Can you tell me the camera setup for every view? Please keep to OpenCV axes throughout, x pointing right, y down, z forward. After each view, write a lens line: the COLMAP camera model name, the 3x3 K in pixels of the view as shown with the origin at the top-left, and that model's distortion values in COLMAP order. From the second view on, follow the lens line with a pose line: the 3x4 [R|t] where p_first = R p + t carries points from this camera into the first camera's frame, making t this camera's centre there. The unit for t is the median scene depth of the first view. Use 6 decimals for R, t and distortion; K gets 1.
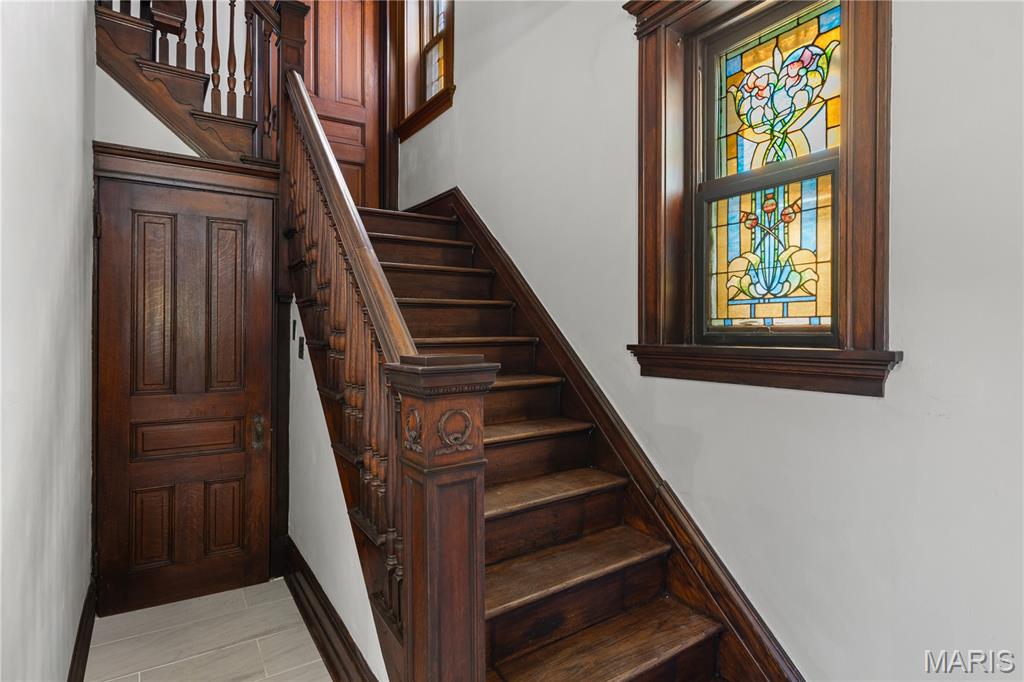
lens RADIAL K [[518.1, 0, 512.0], [0, 518.1, 341.0], [0, 0, 1]] dist [-0.023260, -0.000074]
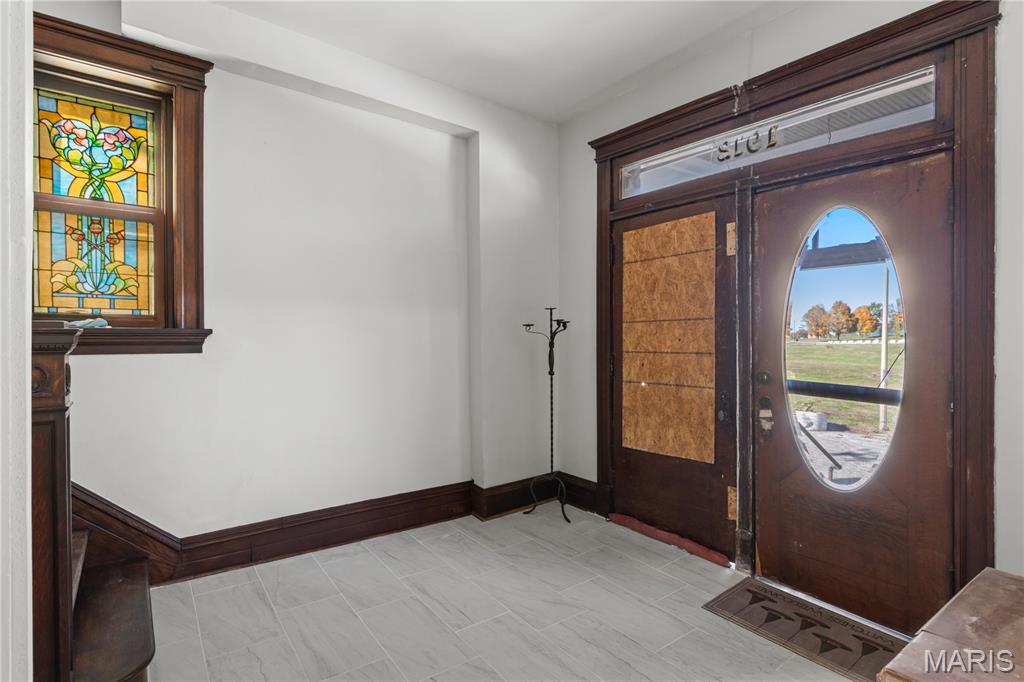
lens RADIAL K [[504.8, 0, 512.0], [0, 504.8, 341.0], [0, 0, 1]] dist [0.001260, 0.000304]
pose [[-0.059628, -0.003994, 0.998213, -0.939267], [0.018591, 0.999814, 0.005111, 0.057458], [-0.998048, 0.018863, -0.059542, -0.044507]]
